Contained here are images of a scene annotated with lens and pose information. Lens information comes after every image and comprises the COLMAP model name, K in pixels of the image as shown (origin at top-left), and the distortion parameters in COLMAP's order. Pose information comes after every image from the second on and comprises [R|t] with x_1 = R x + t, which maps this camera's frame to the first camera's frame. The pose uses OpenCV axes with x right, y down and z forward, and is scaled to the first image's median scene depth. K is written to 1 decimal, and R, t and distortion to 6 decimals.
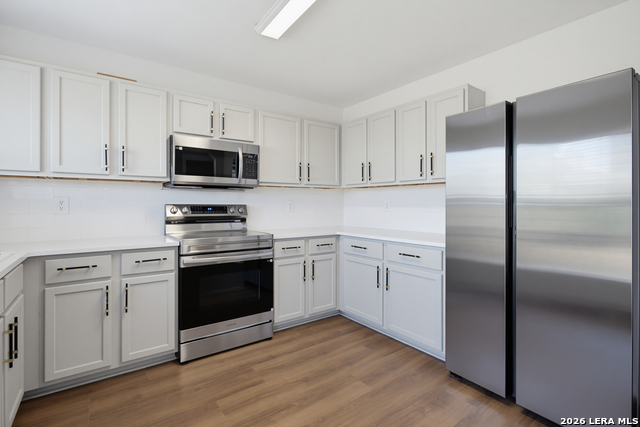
lens RADIAL K [[308.5, 0, 321.6], [0, 308.5, 203.4], [0, 0, 1]] dist [0.001815, 0.000267]
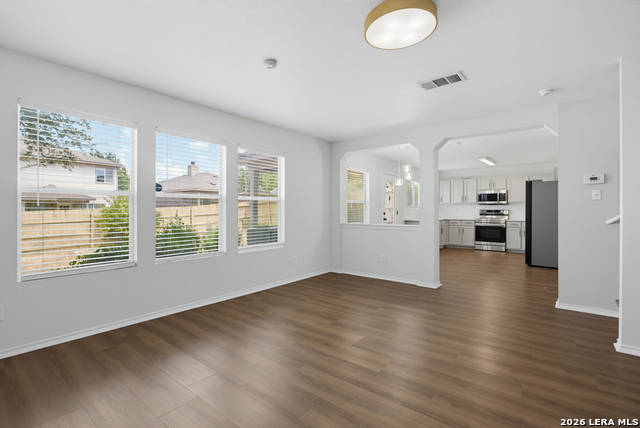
lens RADIAL K [[303.0, 0, 320.6], [0, 303.0, 208.8], [0, 0, 1]] dist [0.000582, -0.000587]
pose [[0.250741, -0.002776, -0.968050, 2.390750], [0.006521, 0.999978, -0.001178, -0.014568], [0.968032, -0.006018, 0.250754, -1.620405]]
